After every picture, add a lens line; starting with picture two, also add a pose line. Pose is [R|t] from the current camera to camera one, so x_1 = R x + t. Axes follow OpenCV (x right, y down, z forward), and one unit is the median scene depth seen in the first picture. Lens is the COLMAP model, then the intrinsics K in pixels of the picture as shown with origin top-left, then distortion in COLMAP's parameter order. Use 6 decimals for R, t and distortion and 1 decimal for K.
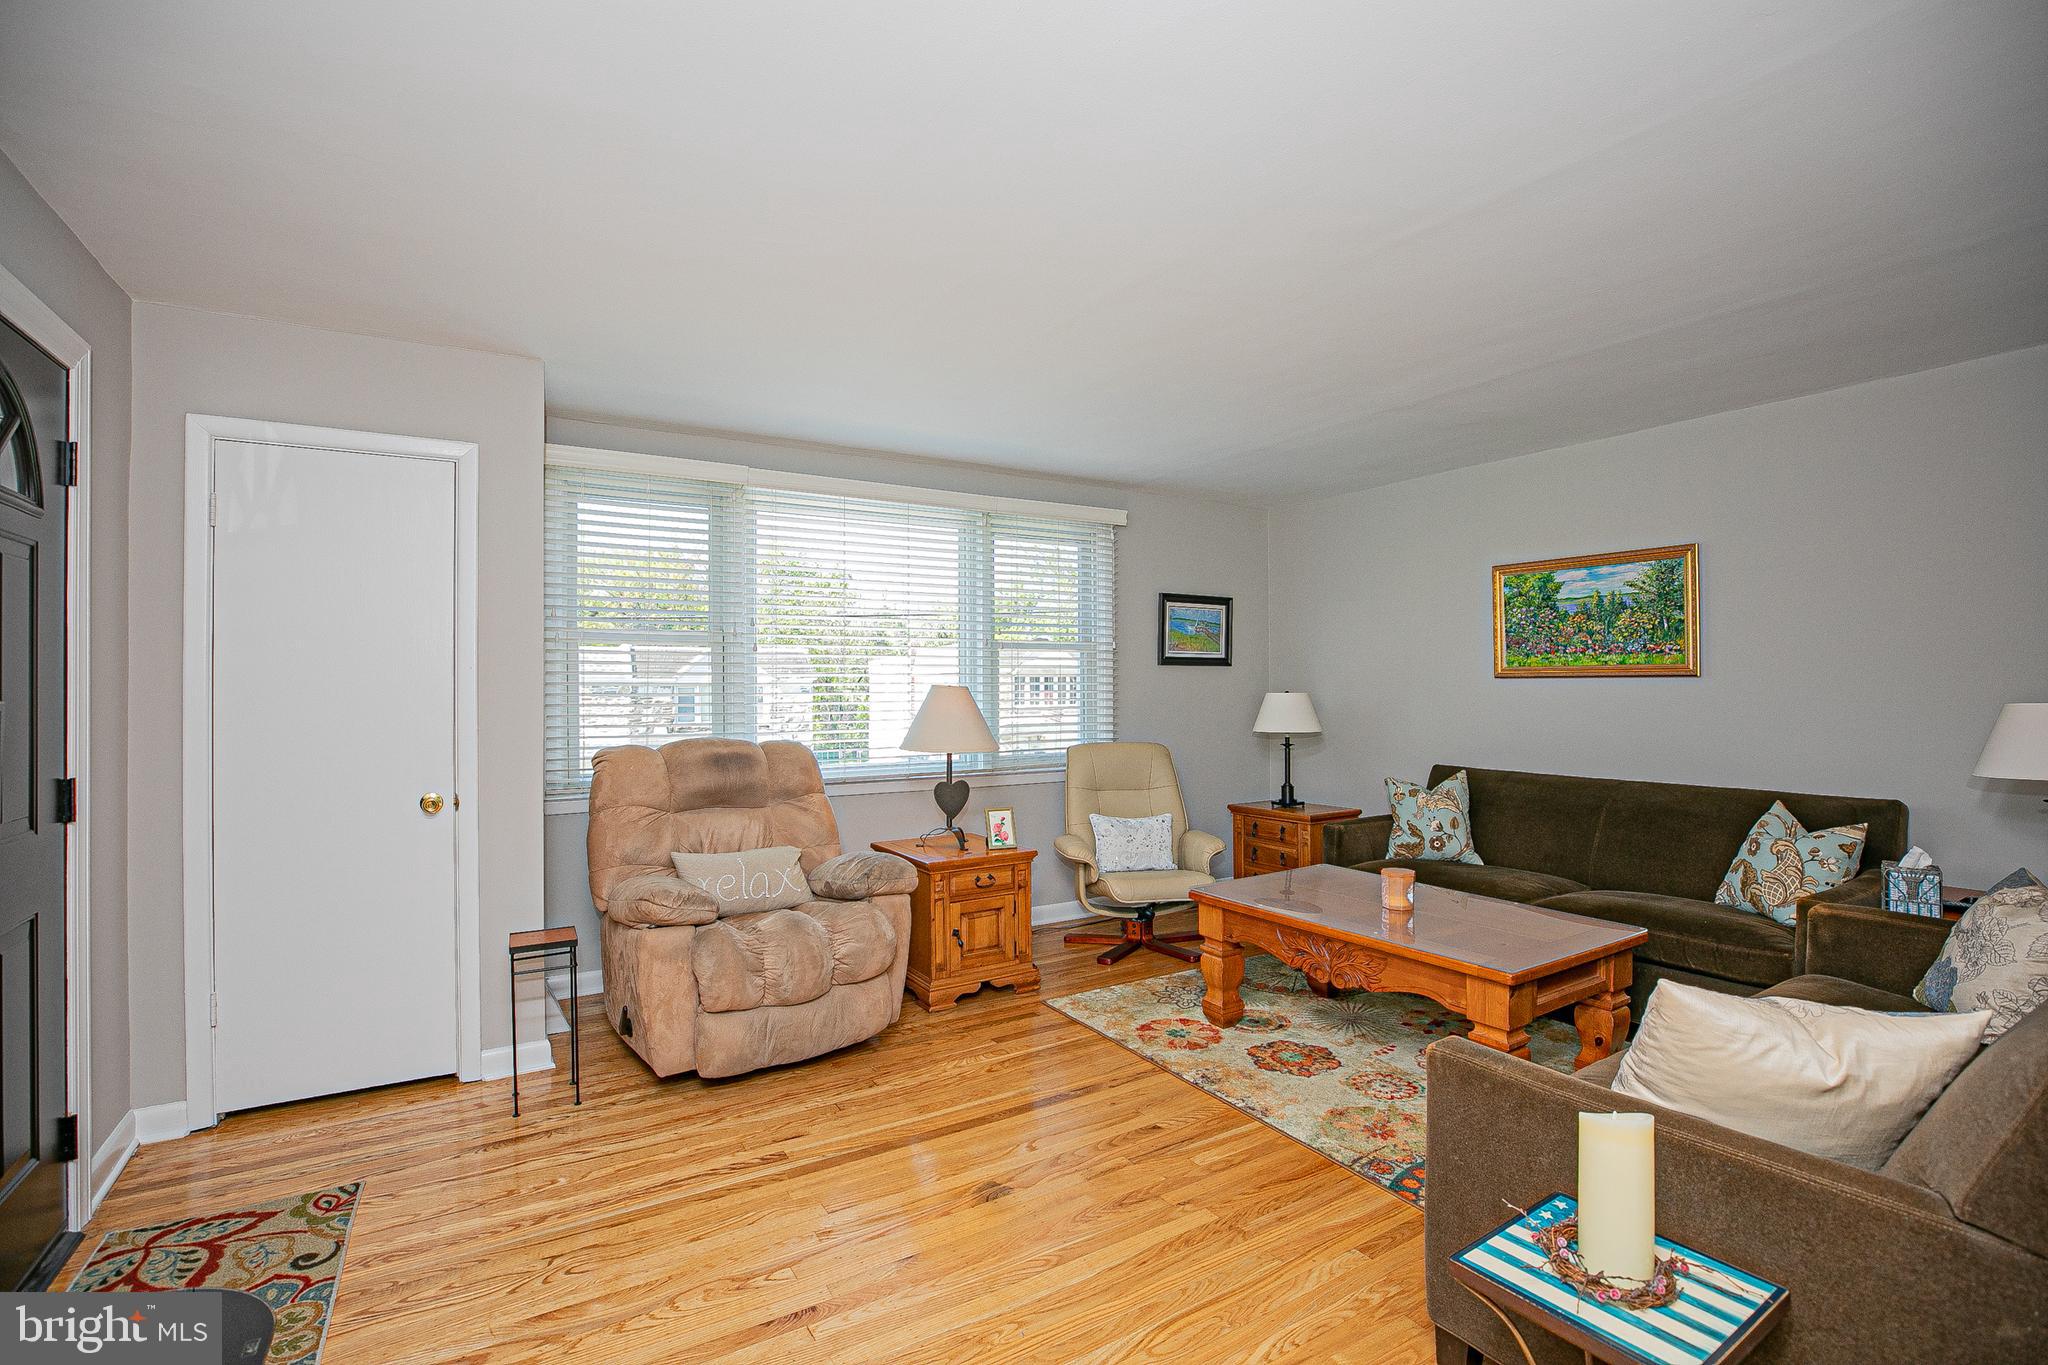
lens RADIAL K [[933.0, 0, 1025.3], [0, 933.0, 670.4], [0, 0, 1]] dist [-0.034483, 0.010253]
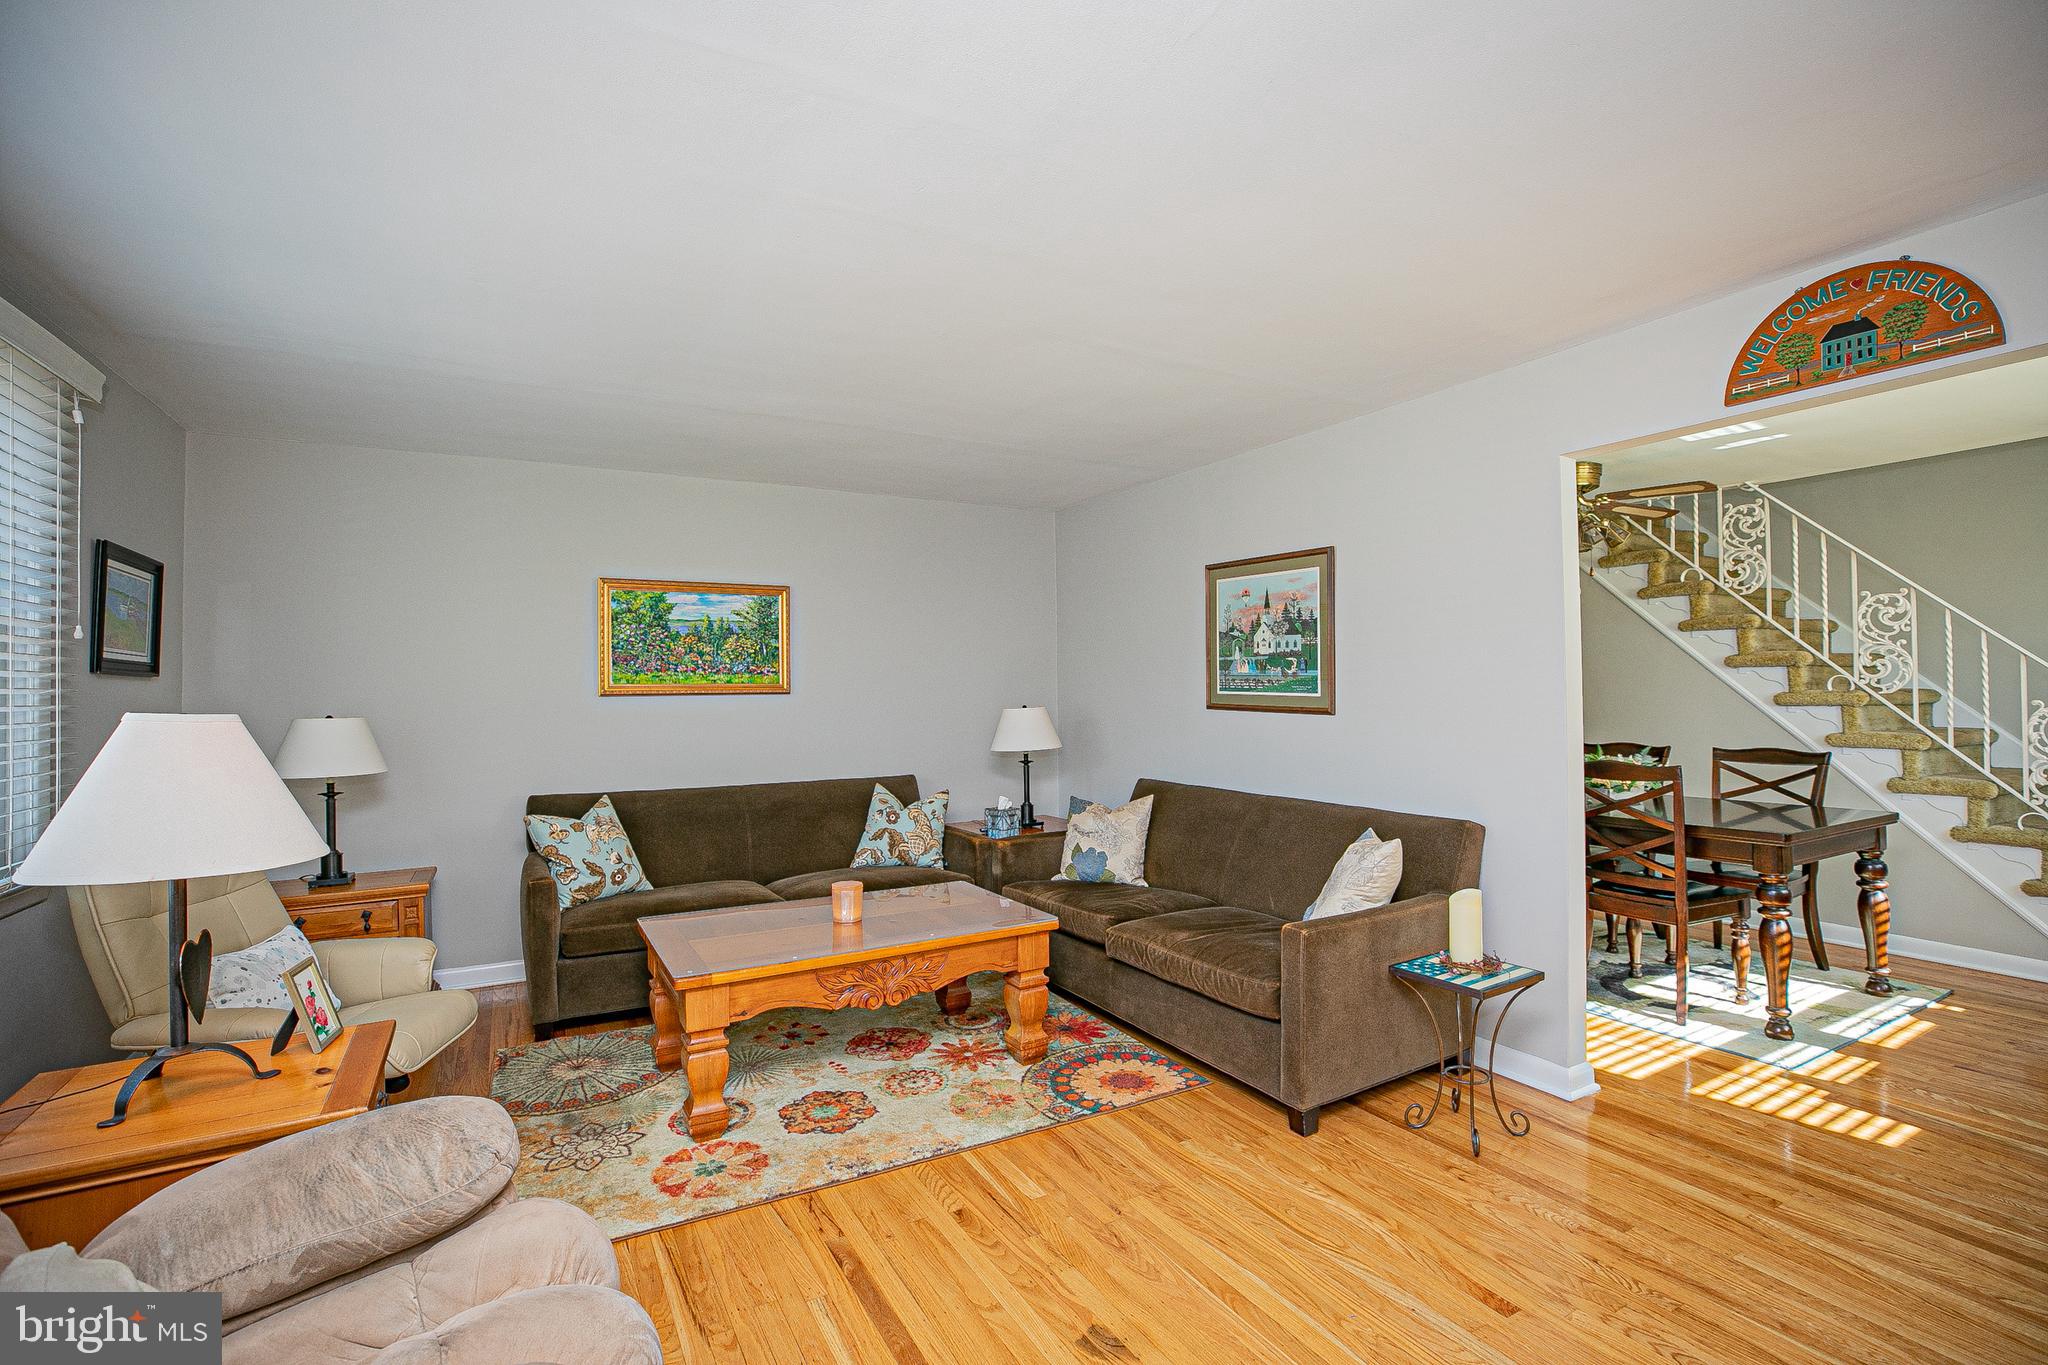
lens RADIAL K [[933.0, 0, 1024.5], [0, 933.0, 691.1], [0, 0, 1]] dist [-0.034483, 0.010253]
pose [[0.037062, -0.000106, 0.999313, -0.542131], [-0.007623, 0.999971, 0.000389, -0.000135], [-0.999284, -0.007632, 0.037061, 0.675635]]
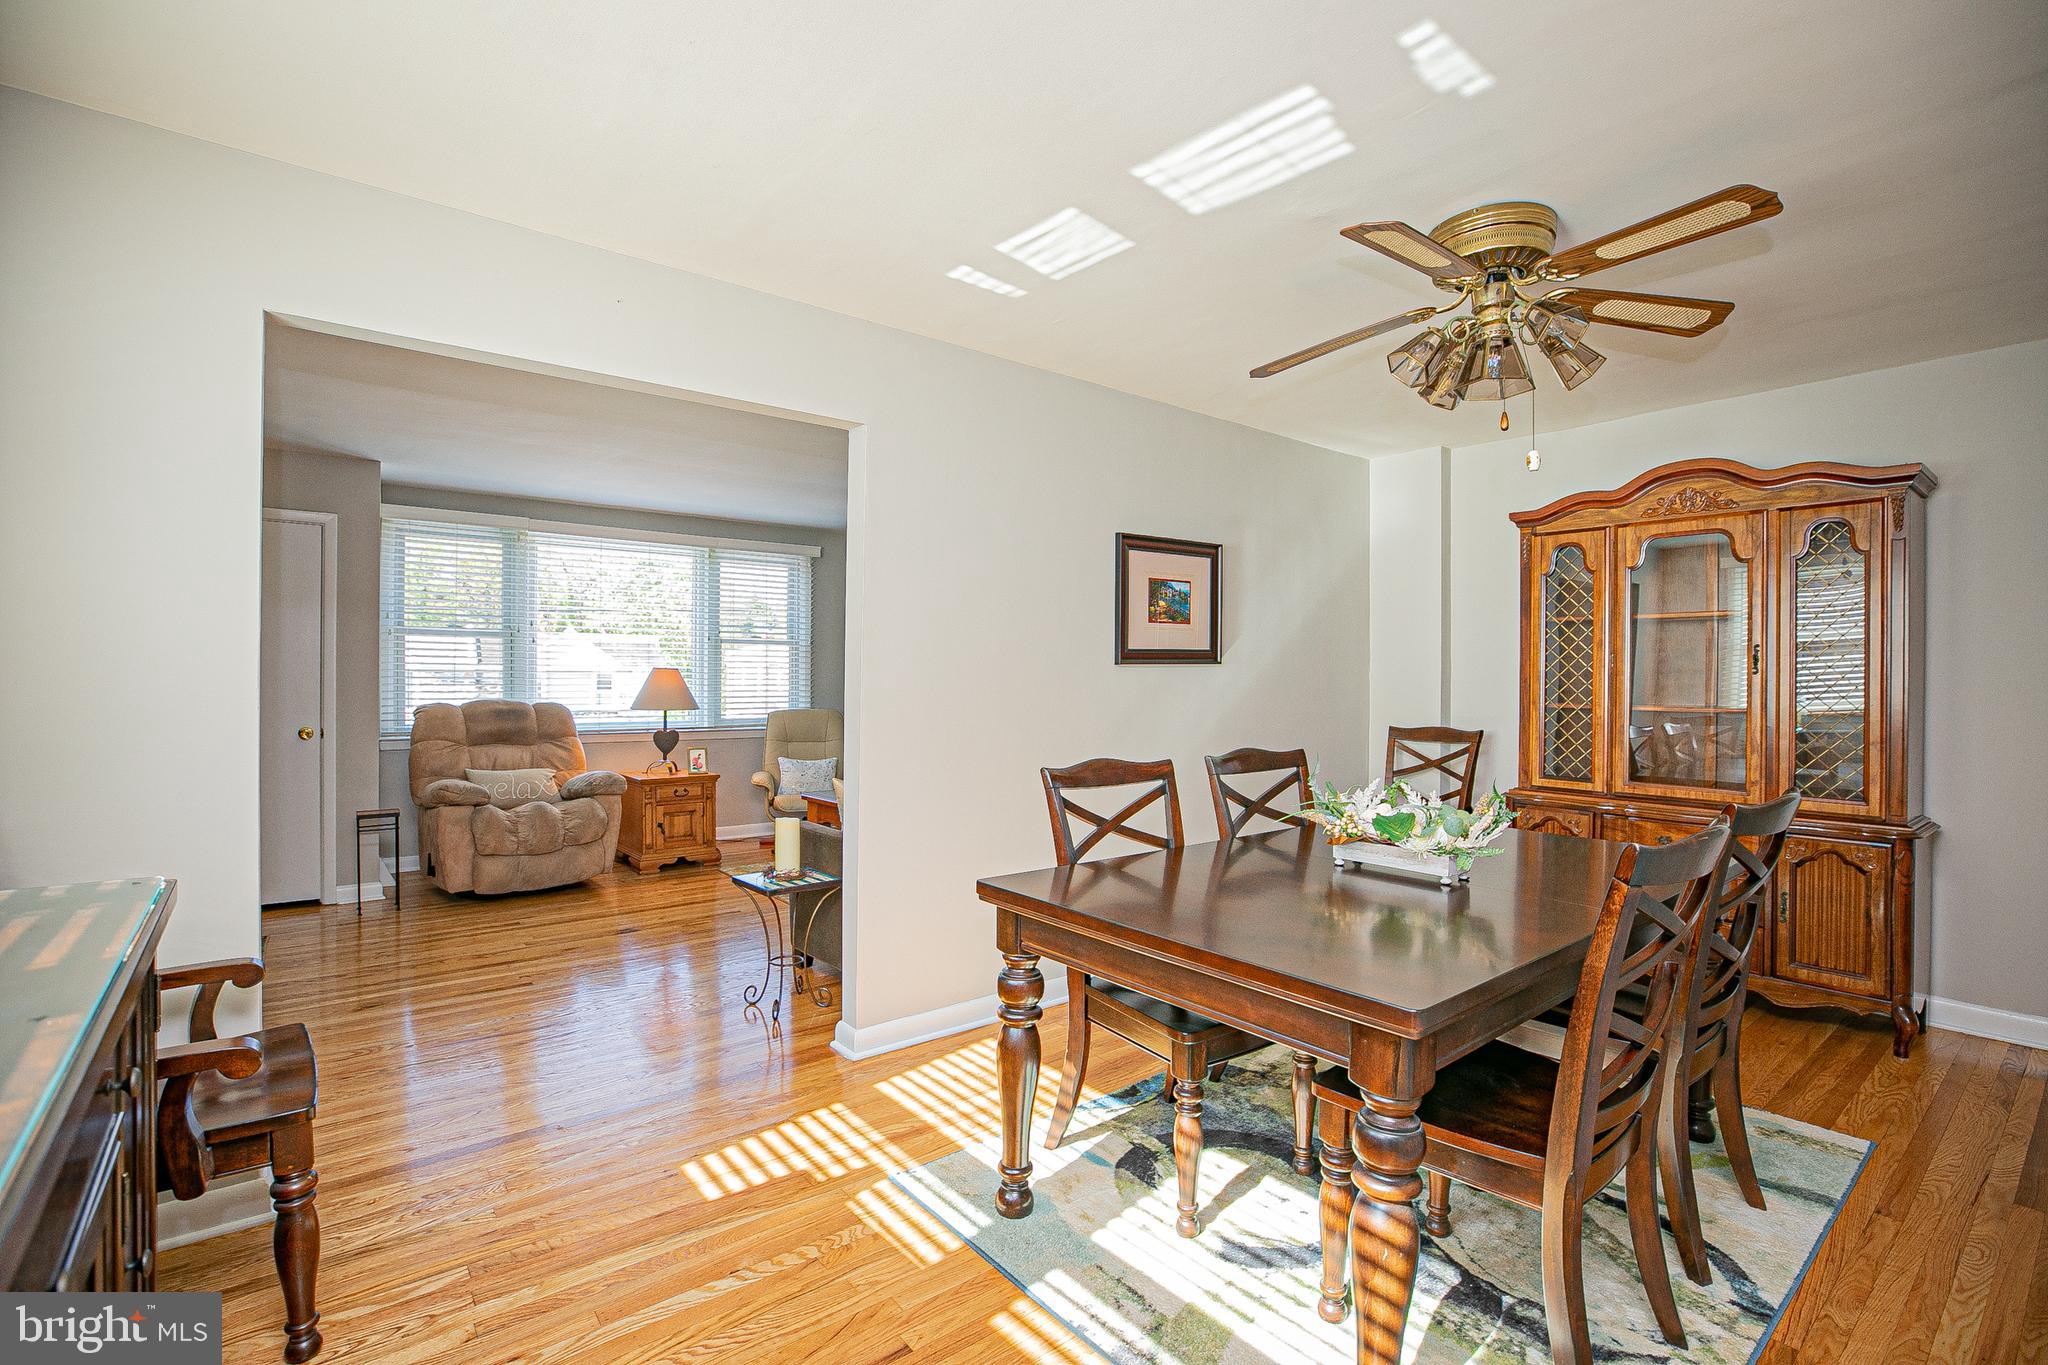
lens RADIAL K [[933.0, 0, 1028.1], [0, 933.0, 672.5], [0, 0, 1]] dist [-0.034483, 0.010253]
pose [[0.991054, 0.014764, 0.132642, 0.314607], [-0.016521, 0.999790, 0.012149, -0.004585], [-0.132435, -0.014231, 0.991090, -0.601023]]
